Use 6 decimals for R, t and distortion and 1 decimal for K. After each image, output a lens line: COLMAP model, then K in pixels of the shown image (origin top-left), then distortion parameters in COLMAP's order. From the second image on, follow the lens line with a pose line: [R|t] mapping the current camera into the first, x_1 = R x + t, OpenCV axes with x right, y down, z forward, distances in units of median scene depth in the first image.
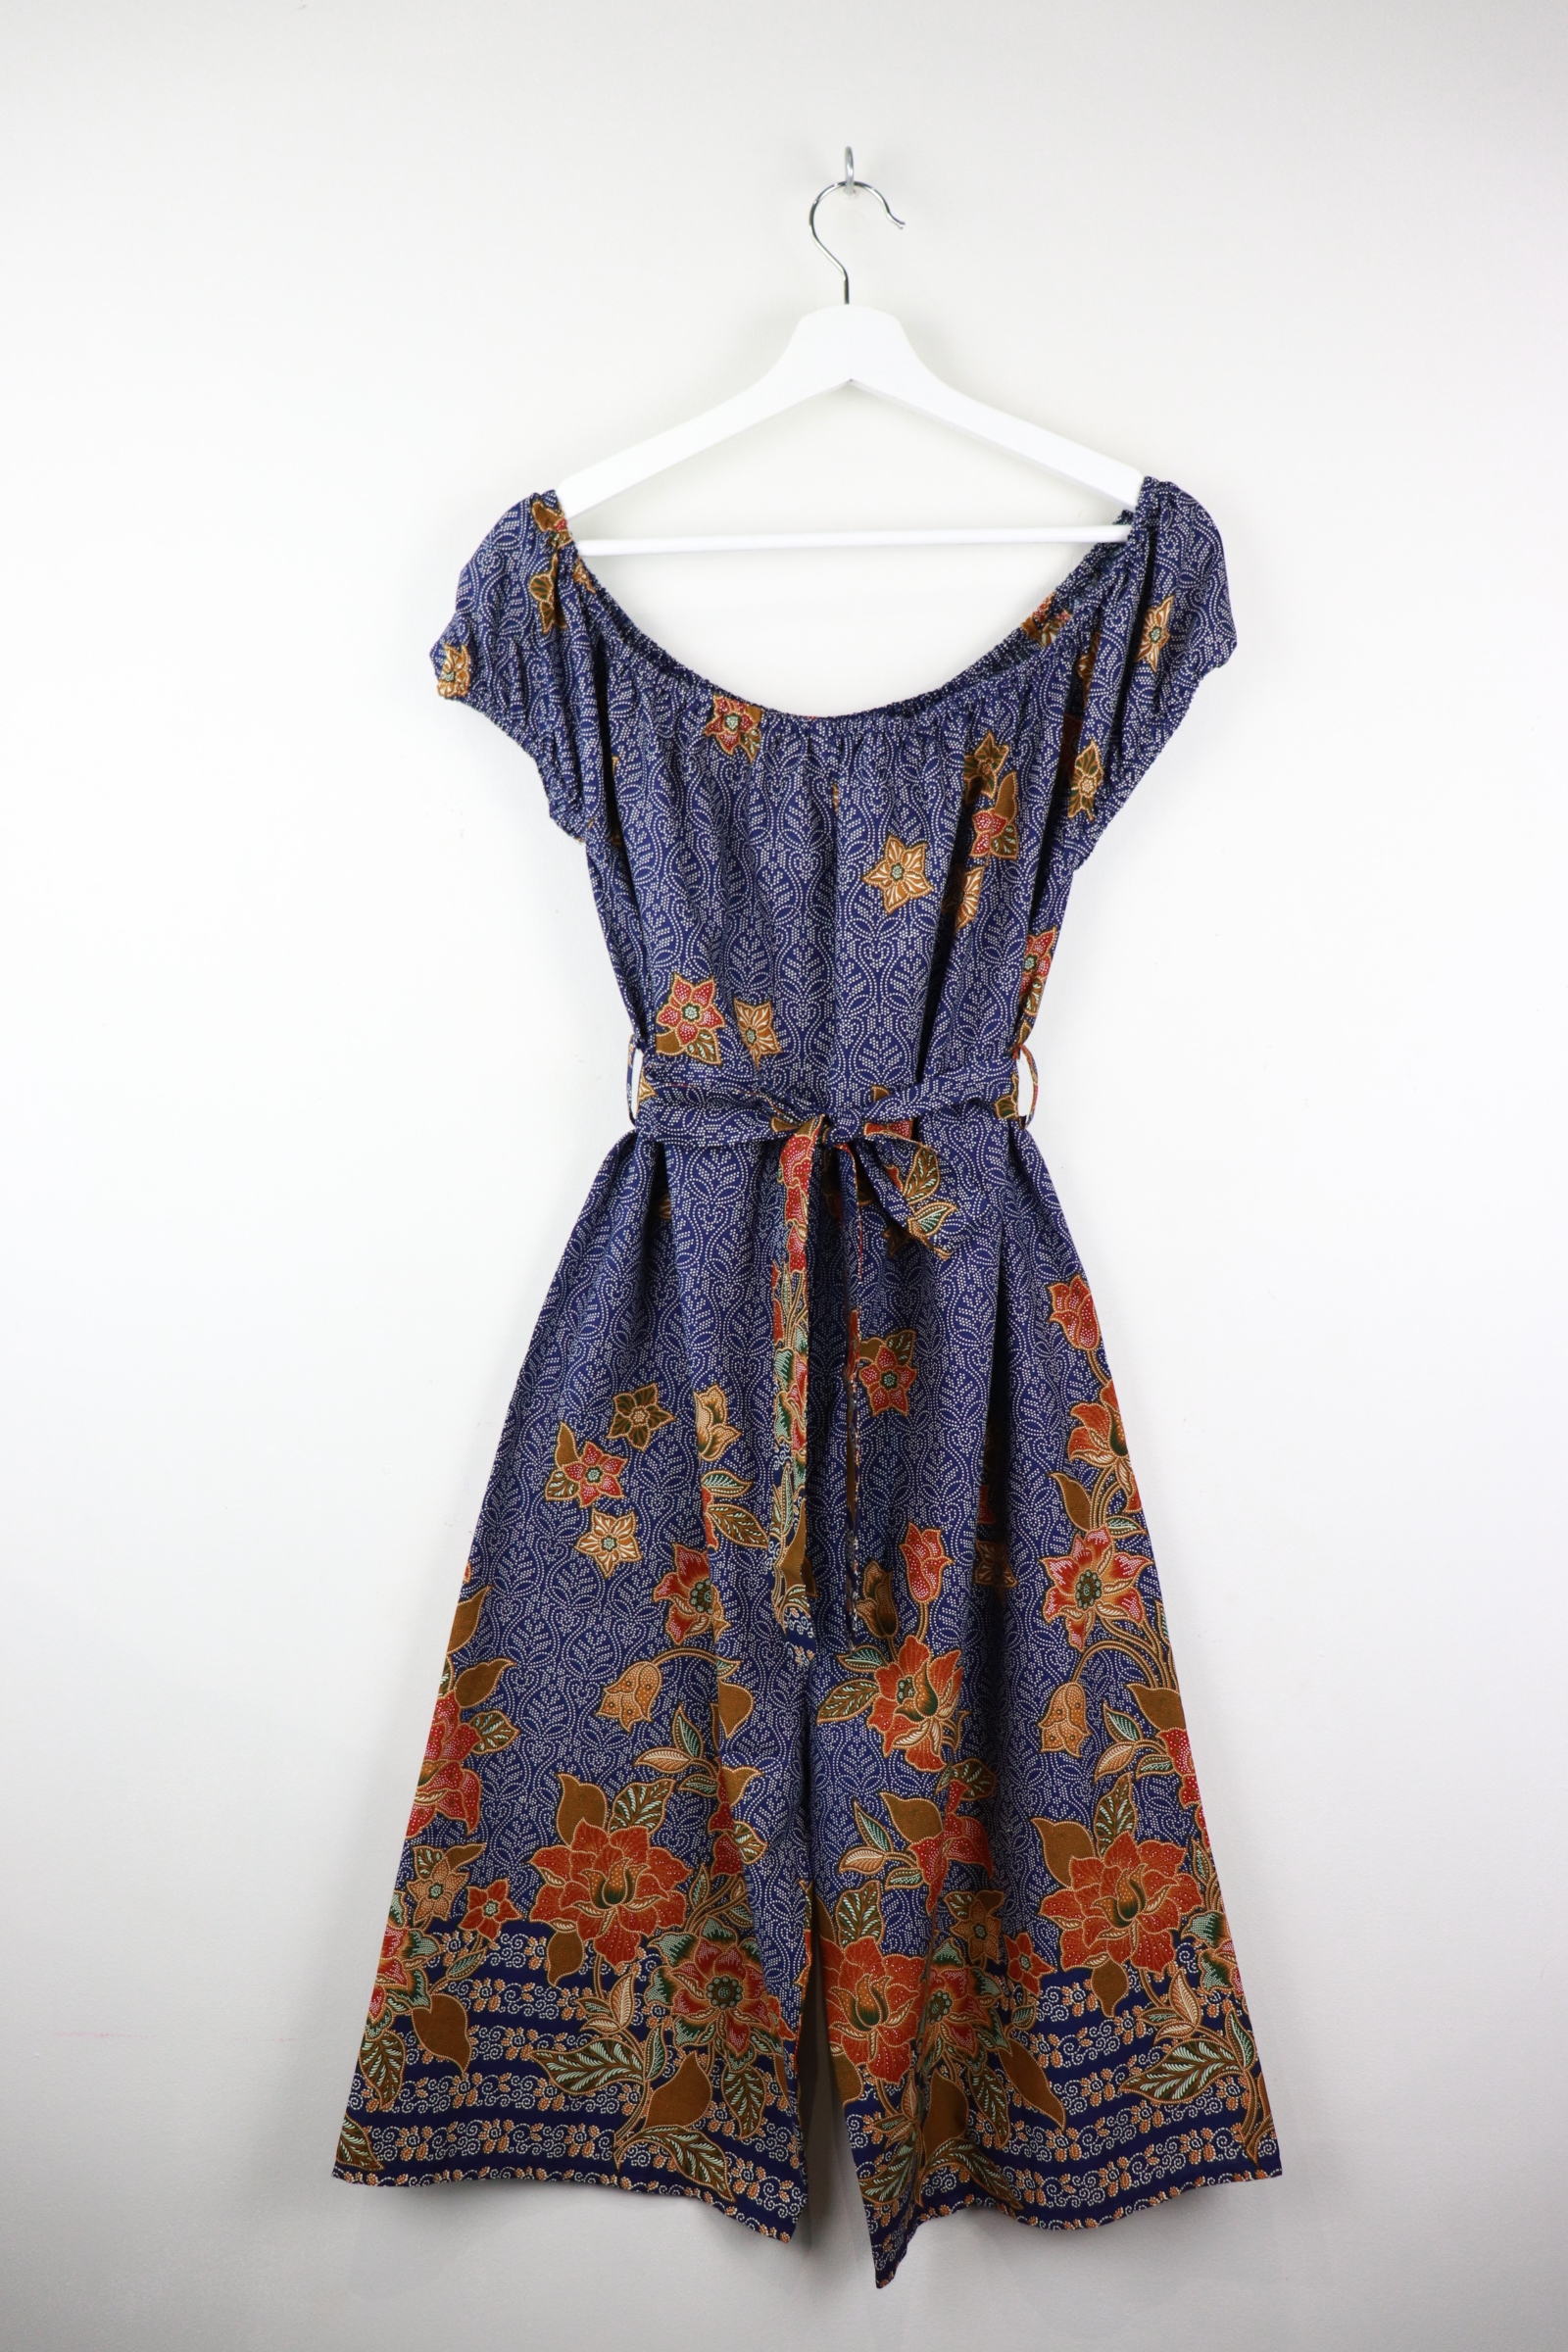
lens RADIAL K [[1940.4, 0, 760.0], [0, 1940.4, 1186.6], [0, 0, 1]] dist [-0.099534, 0.015472]
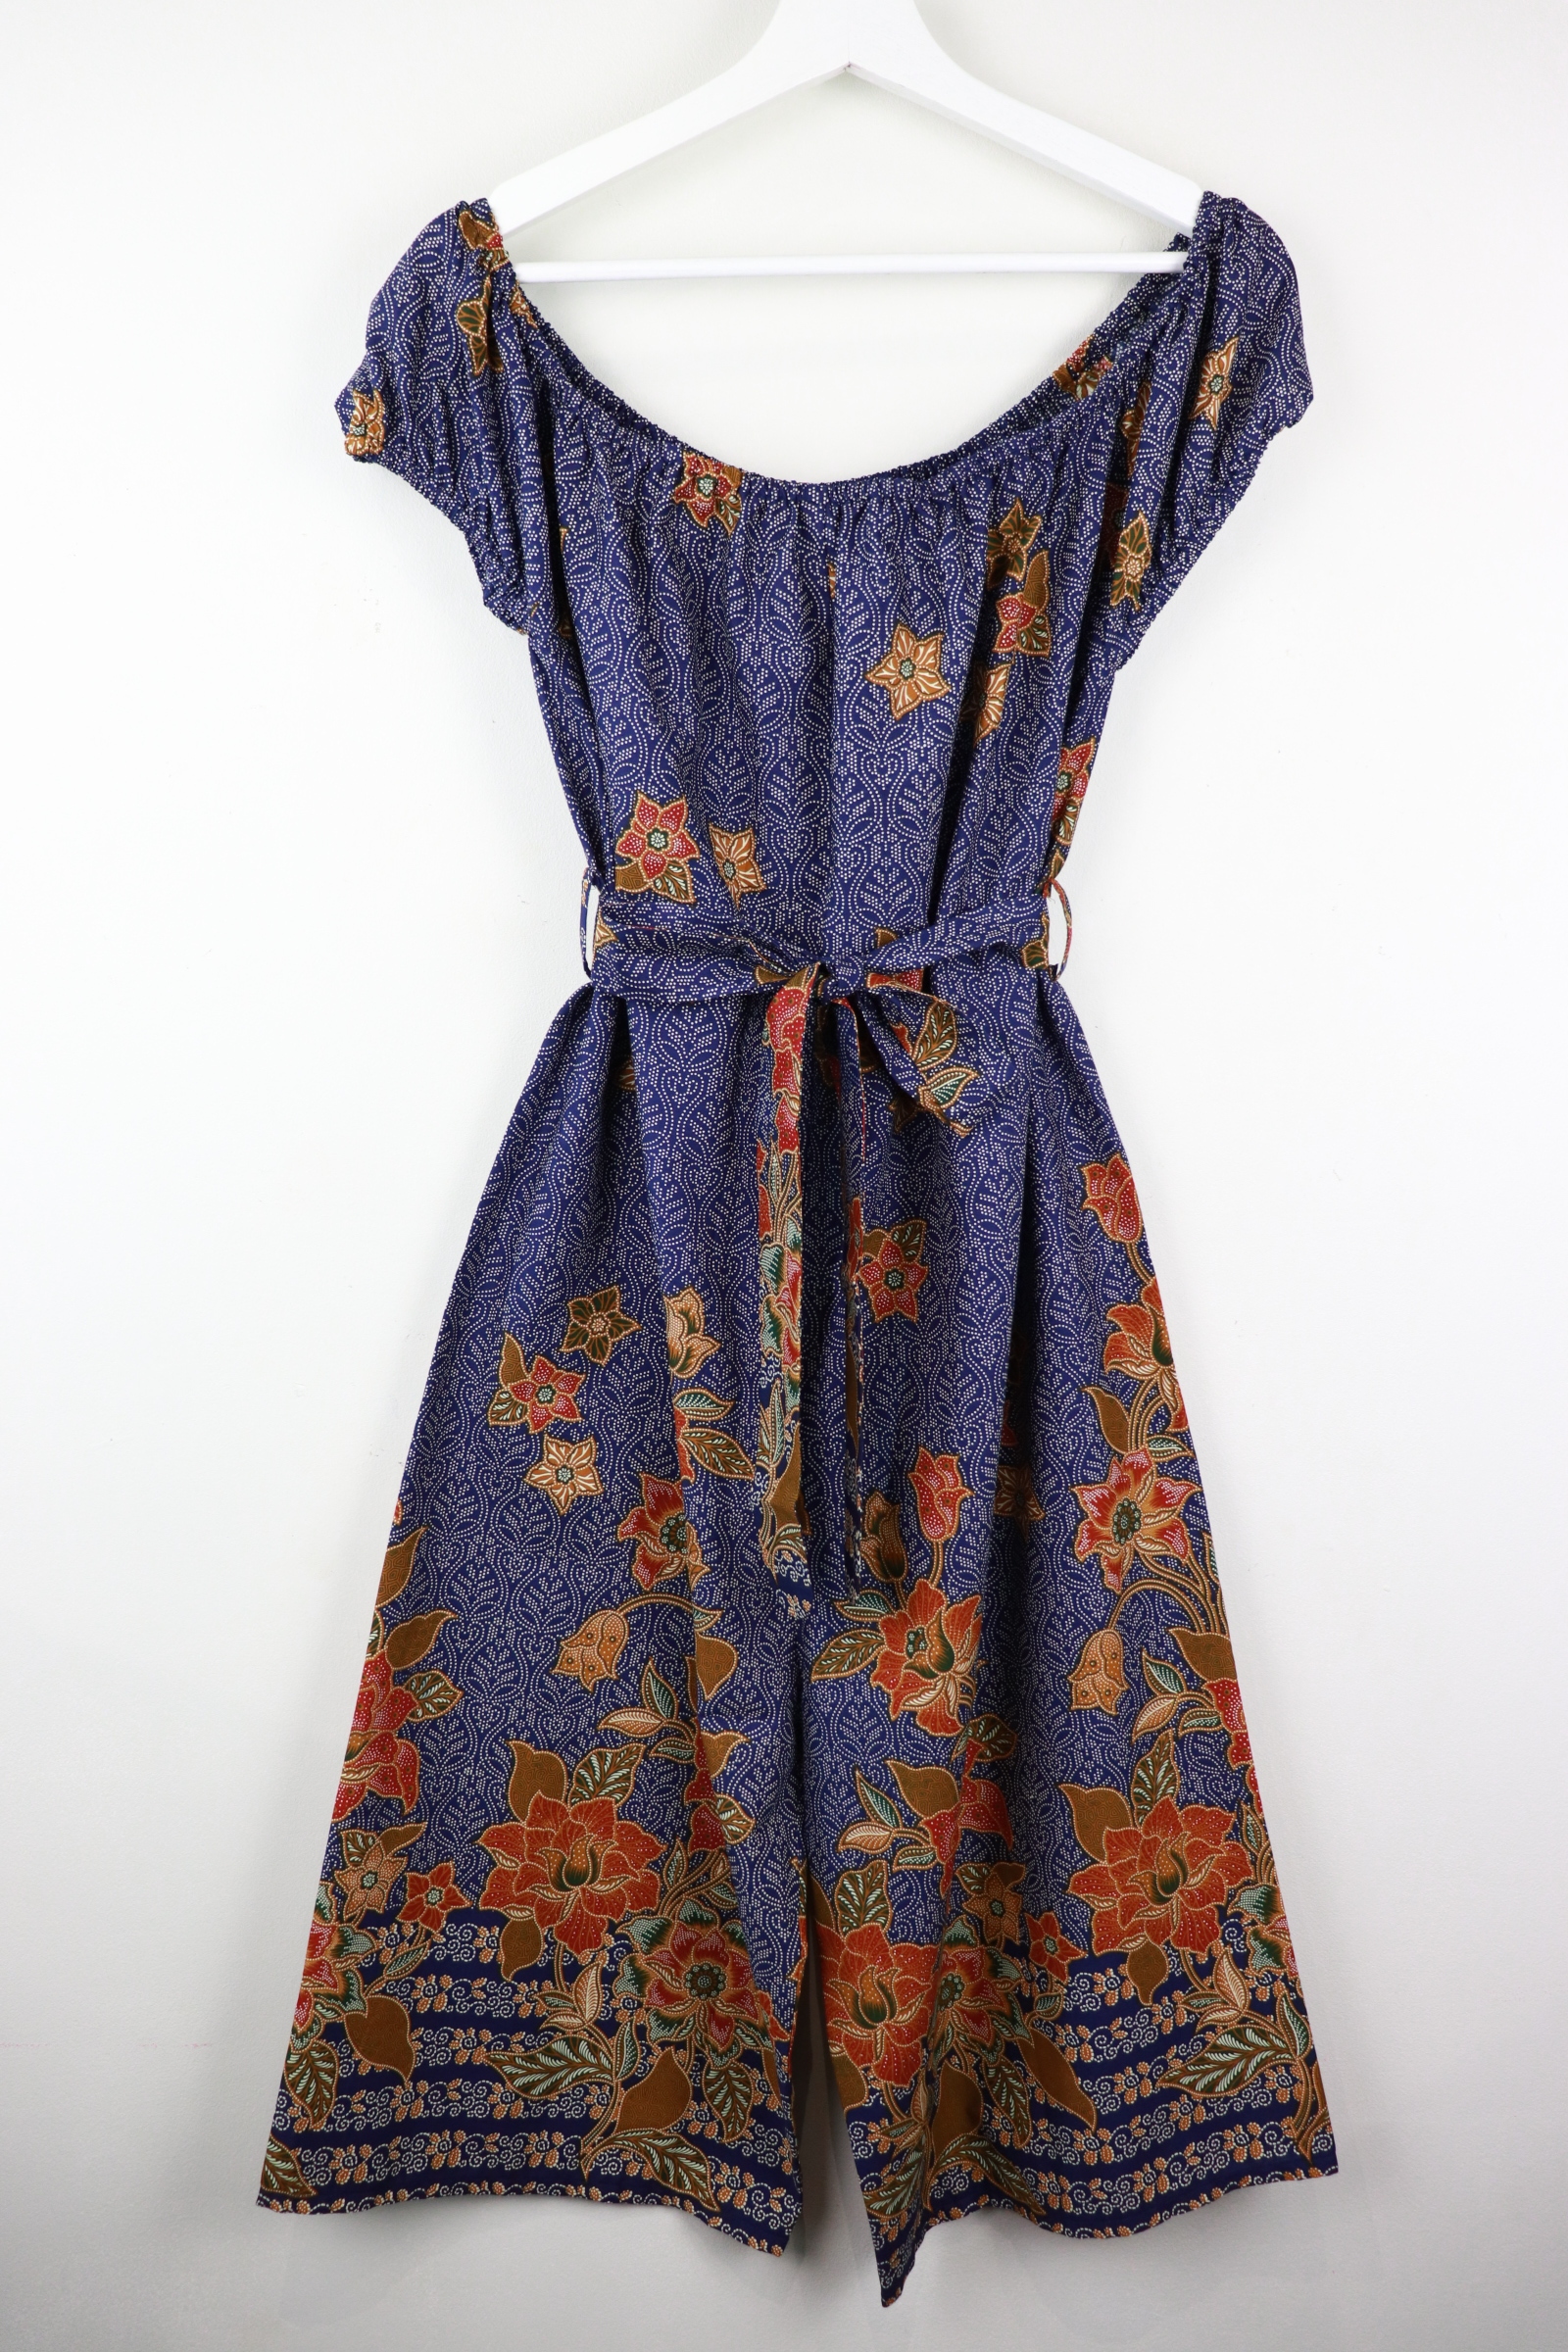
lens RADIAL K [[1940.4, 0, 789.8], [0, 1940.4, 1236.4], [0, 0, 1]] dist [-0.099534, 0.015472]
pose [[0.998798, -0.008252, 0.048312, -0.020229], [0.004570, 0.997109, 0.075844, 0.016377], [-0.048798, -0.075532, 0.995949, 0.159891]]
